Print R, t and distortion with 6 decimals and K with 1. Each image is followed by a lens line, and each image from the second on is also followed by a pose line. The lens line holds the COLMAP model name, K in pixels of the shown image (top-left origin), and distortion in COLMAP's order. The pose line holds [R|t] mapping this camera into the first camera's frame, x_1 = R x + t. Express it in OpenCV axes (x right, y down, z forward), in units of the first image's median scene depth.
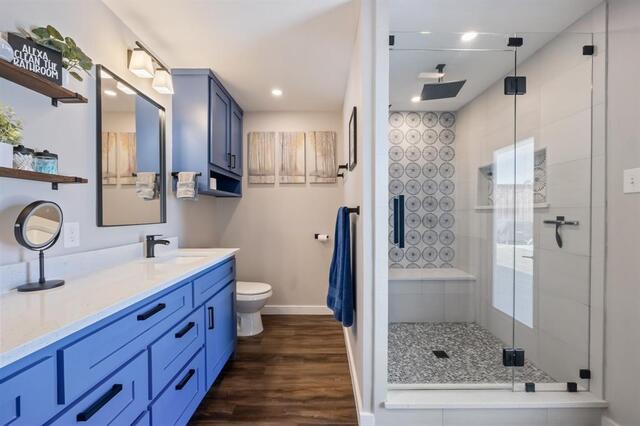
lens RADIAL K [[256.1, 0, 321.6], [0, 256.1, 214.1], [0, 0, 1]] dist [-0.009625, 0.000229]
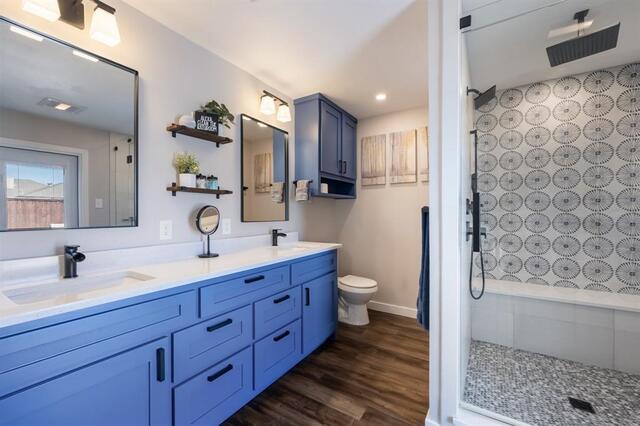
lens RADIAL K [[263.4, 0, 320.0], [0, 263.4, 213.0], [0, 0, 1]] dist [-0.002395, 0.000219]
pose [[0.844131, -0.000025, -0.536136, 0.269014], [-0.002663, 0.999987, -0.004241, 0.001697], [0.536130, 0.005008, 0.844121, -0.051188]]
